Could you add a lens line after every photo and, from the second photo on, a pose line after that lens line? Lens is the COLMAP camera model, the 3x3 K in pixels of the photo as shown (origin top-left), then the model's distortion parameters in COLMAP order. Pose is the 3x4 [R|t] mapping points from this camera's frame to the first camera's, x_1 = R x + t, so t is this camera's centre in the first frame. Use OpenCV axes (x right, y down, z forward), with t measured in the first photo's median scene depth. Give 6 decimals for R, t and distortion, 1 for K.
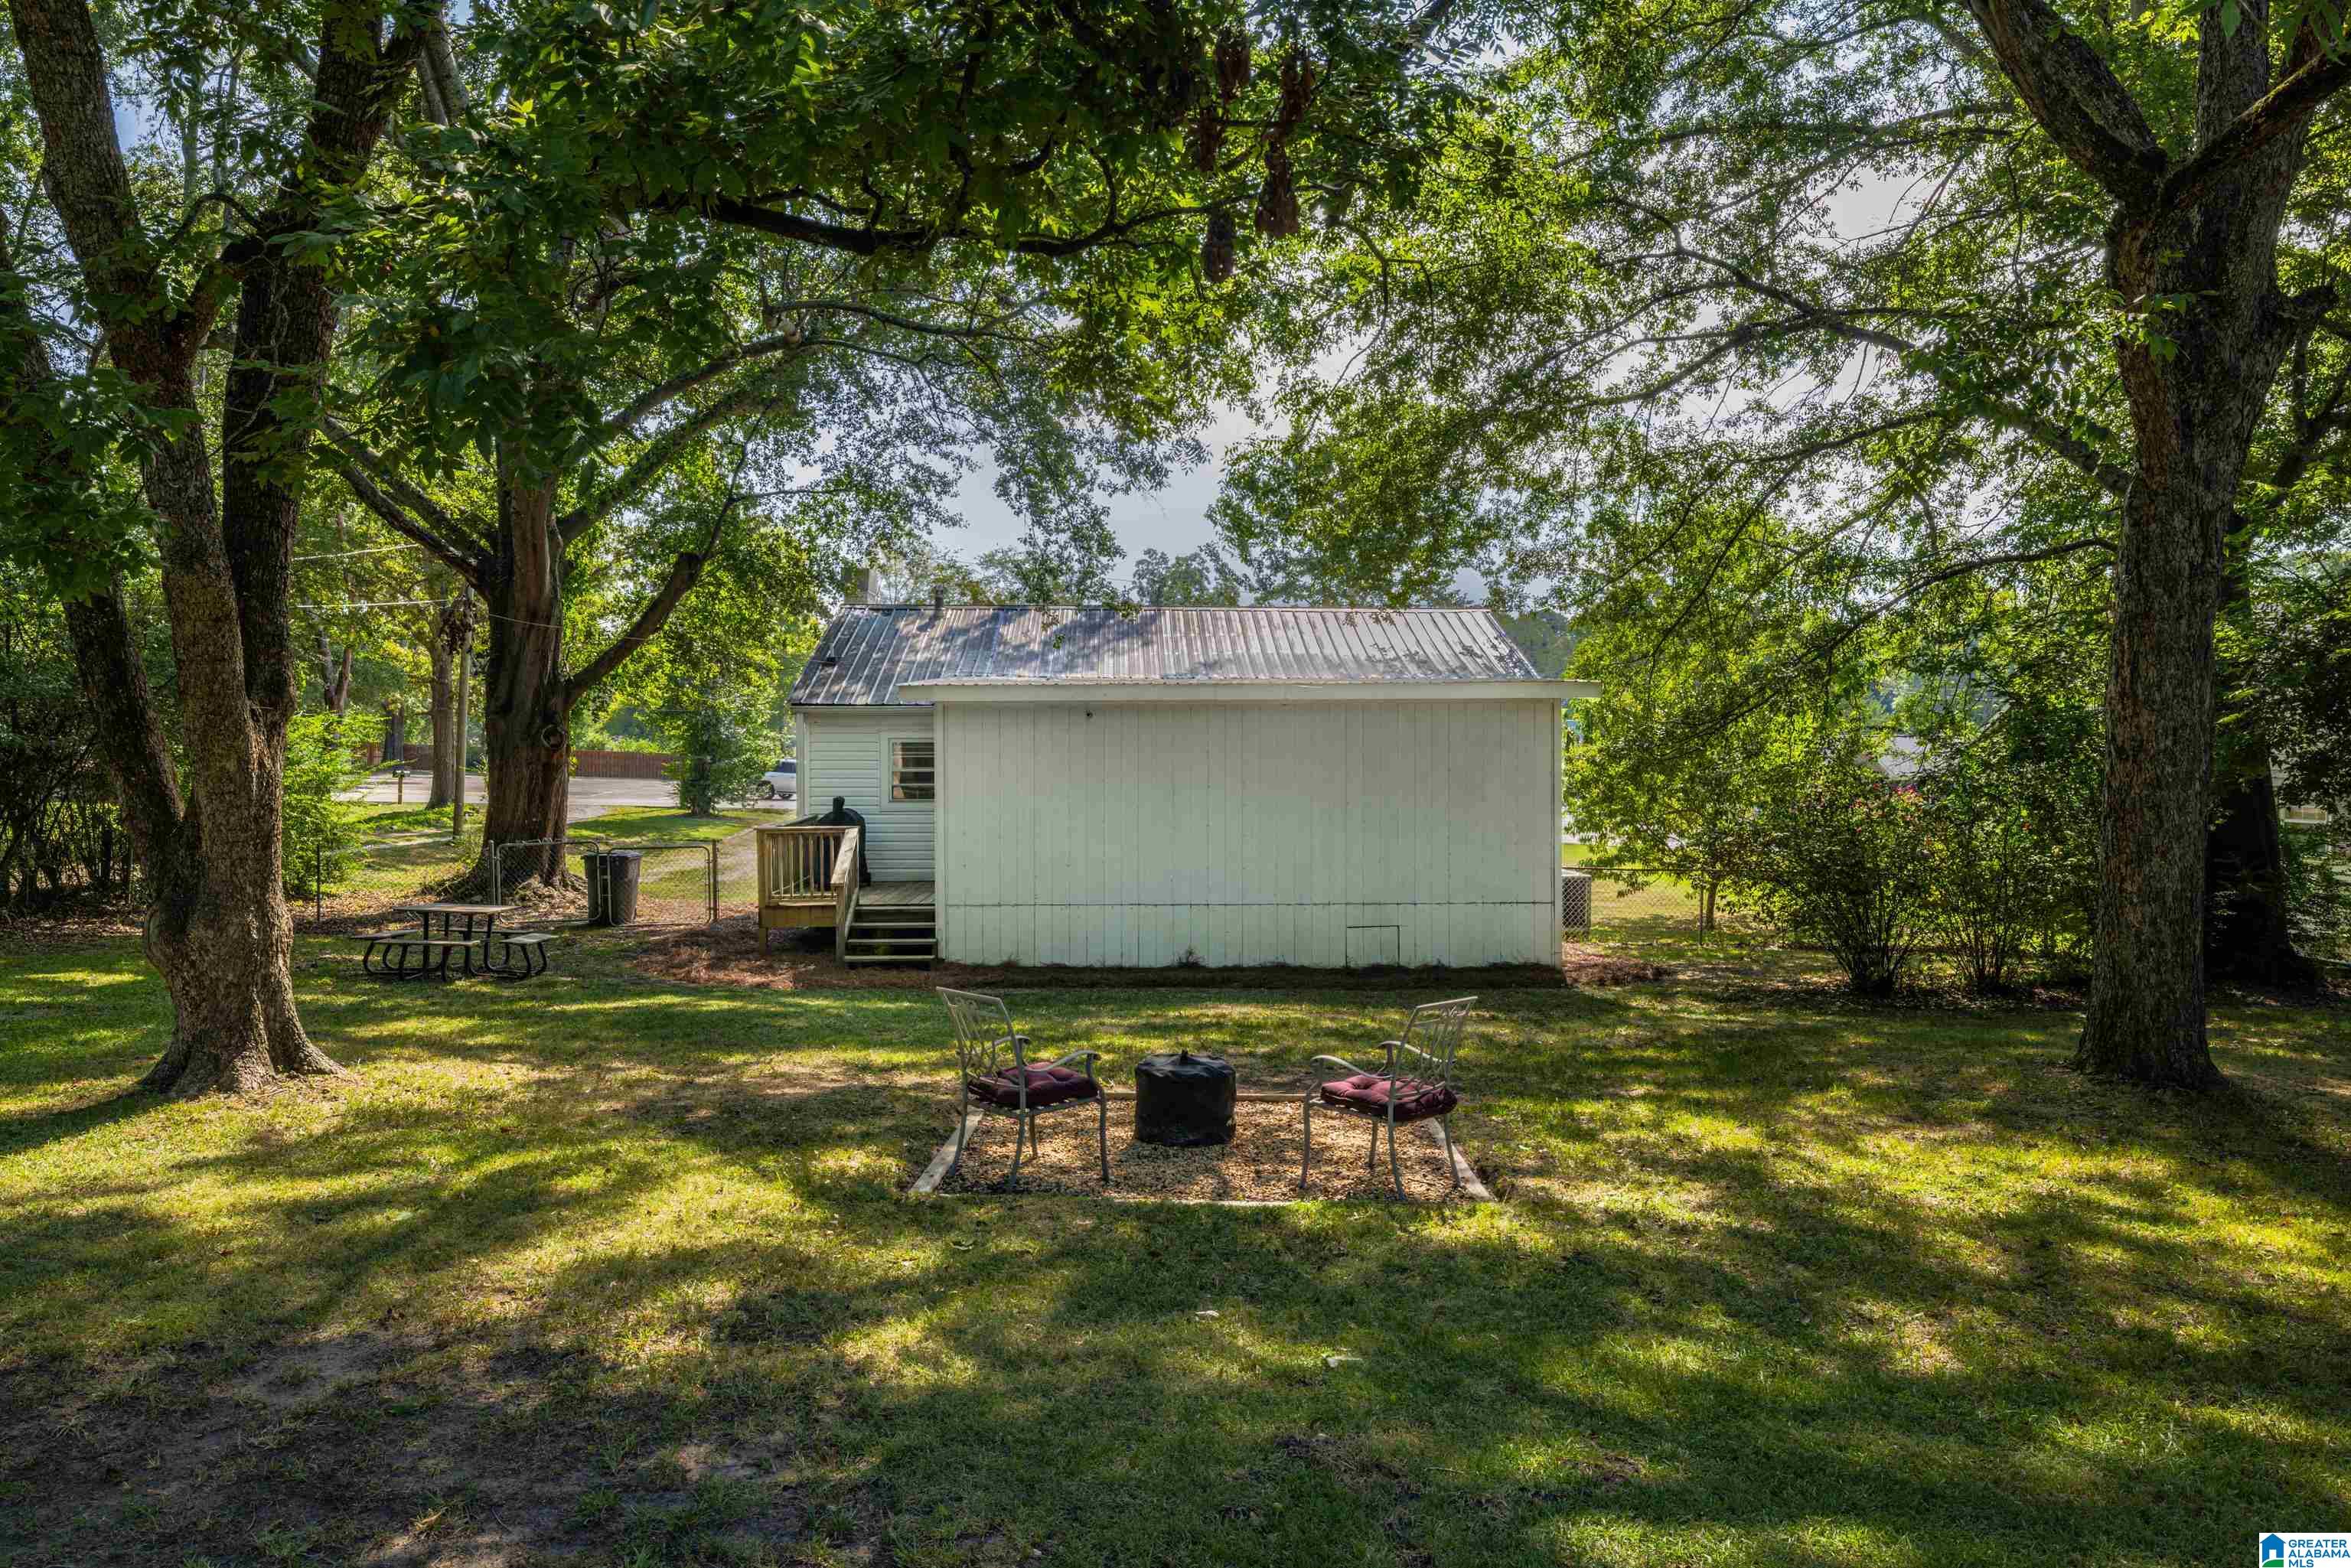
lens RADIAL K [[1549.9, 0, 1175.5], [0, 1549.9, 778.4], [0, 0, 1]] dist [-0.005783, -0.000451]
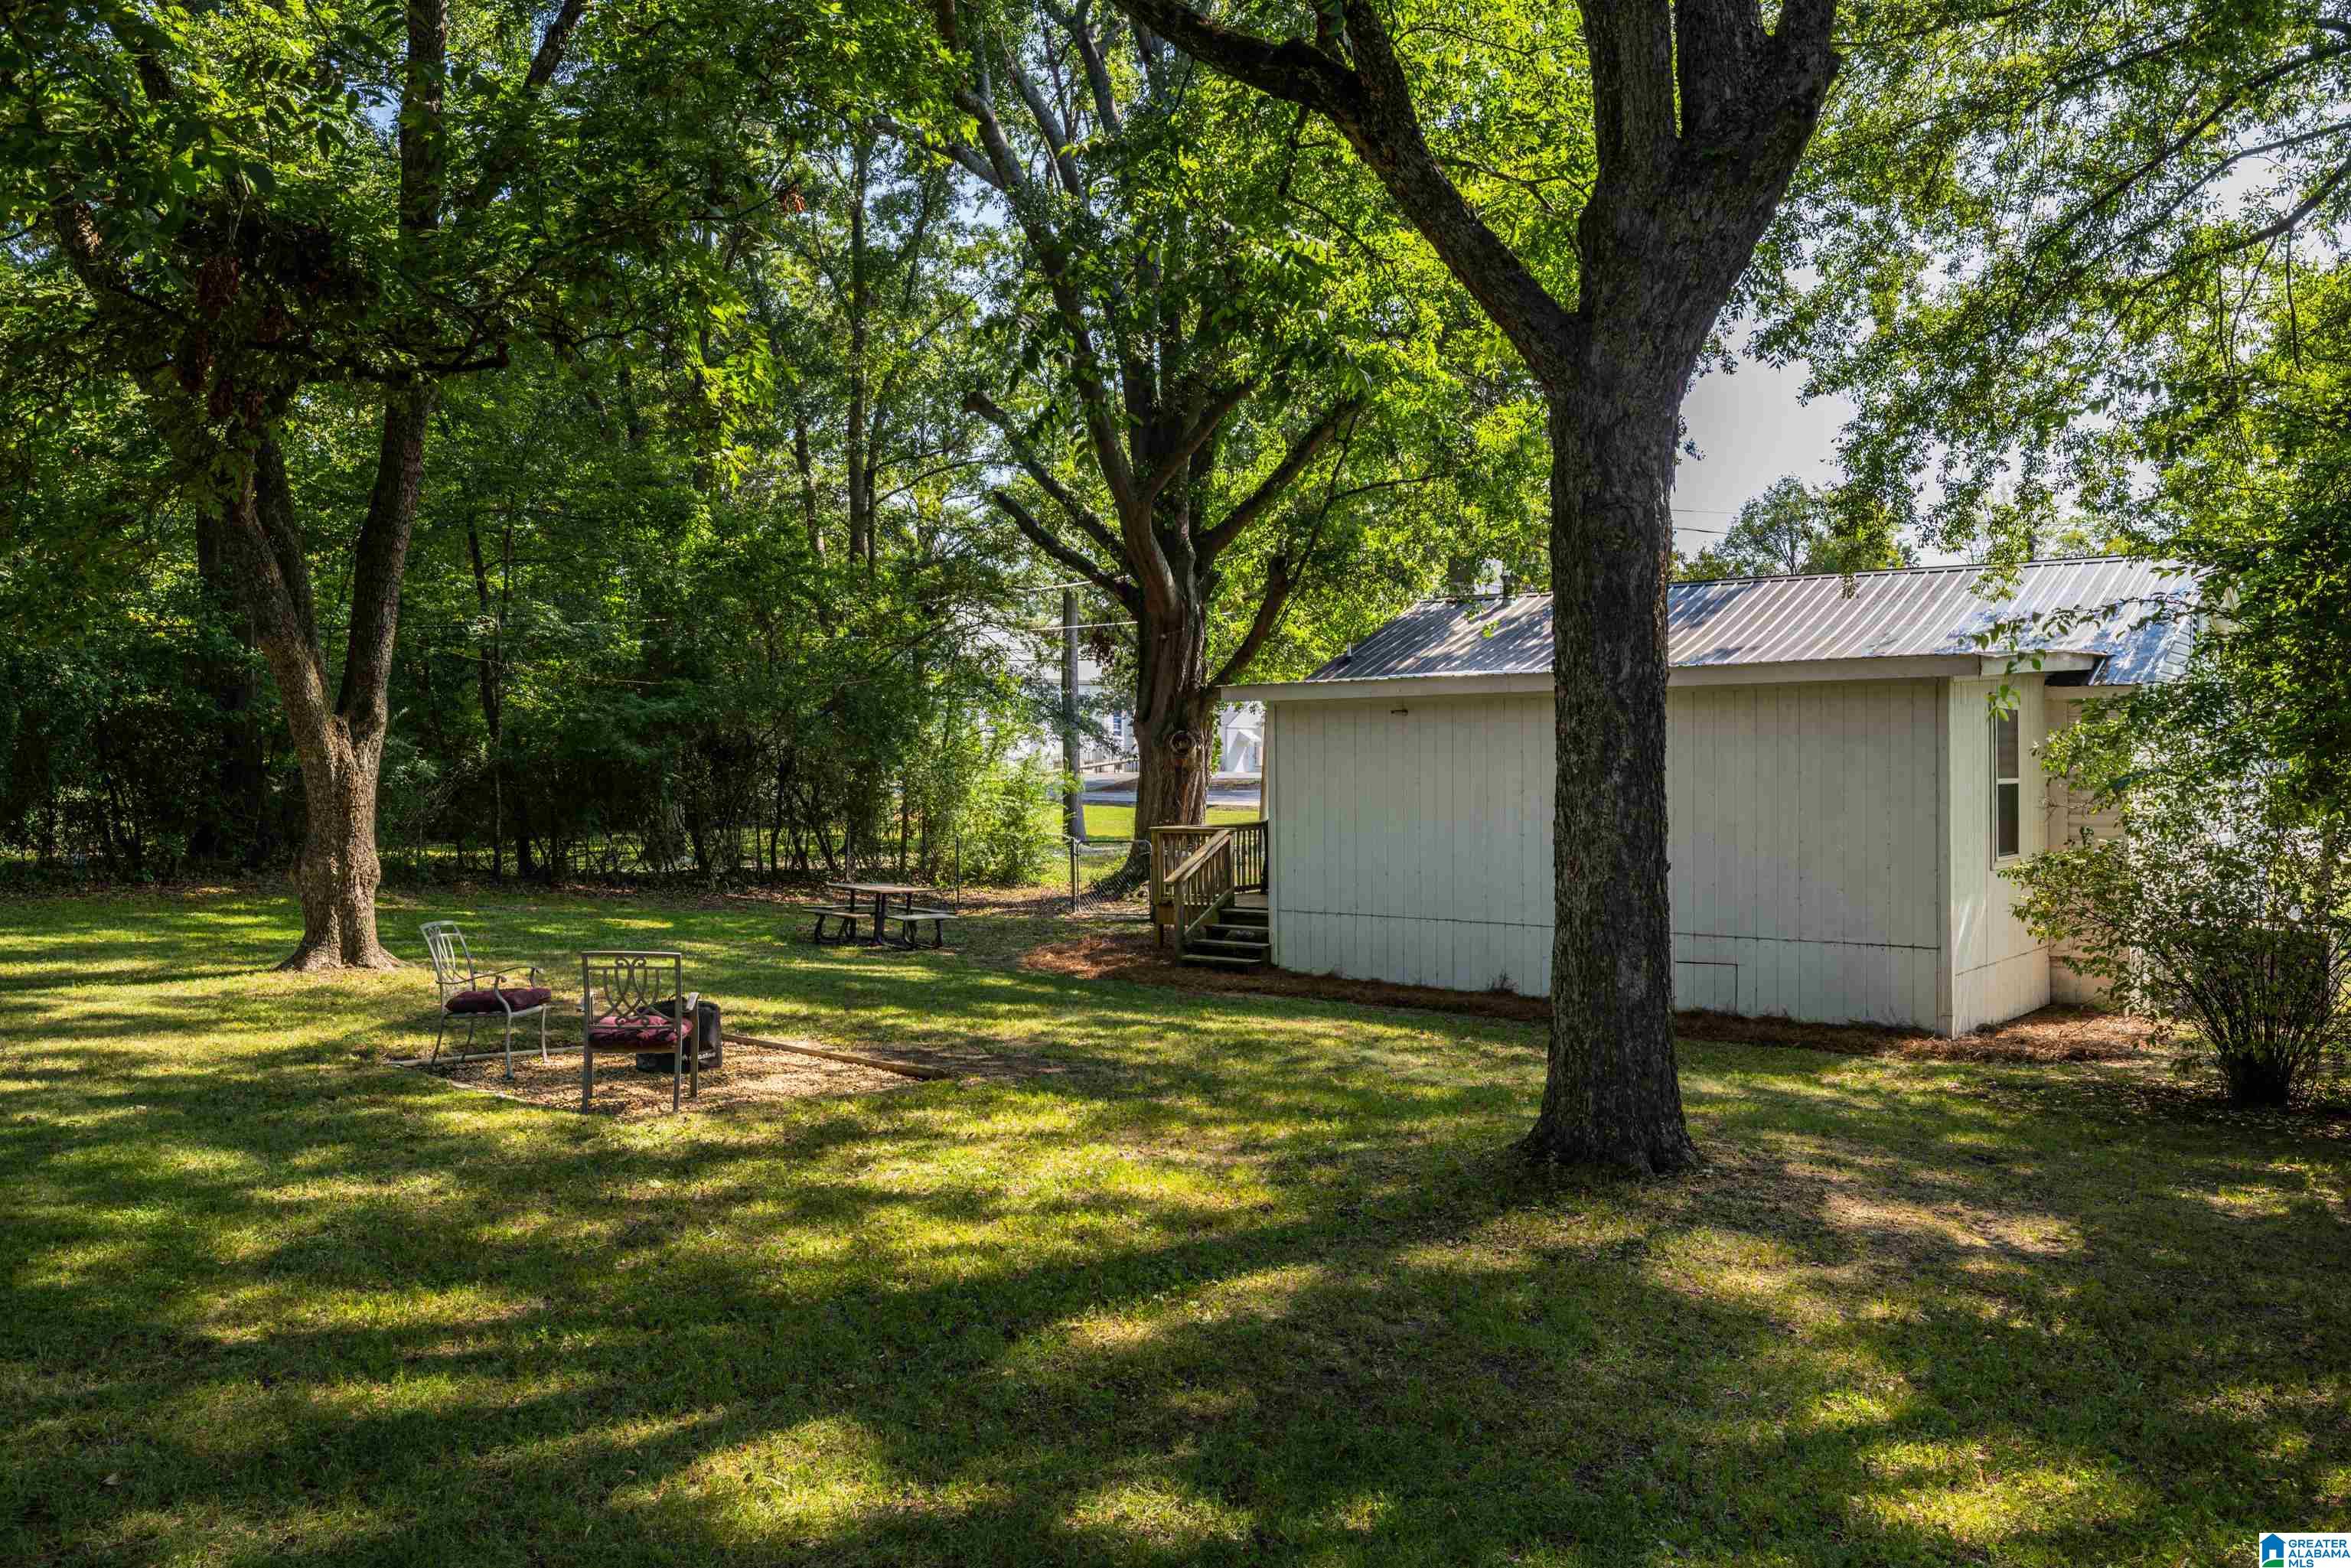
lens RADIAL K [[1834.9, 0, 1175.3], [0, 1834.9, 783.8], [0, 0, 1]] dist [0.008431, 0.000035]
pose [[0.750320, 0.003393, -0.661066, 0.569534], [-0.008289, 0.999957, -0.004275, 0.007477], [0.661023, 0.008687, 0.750315, 0.088558]]
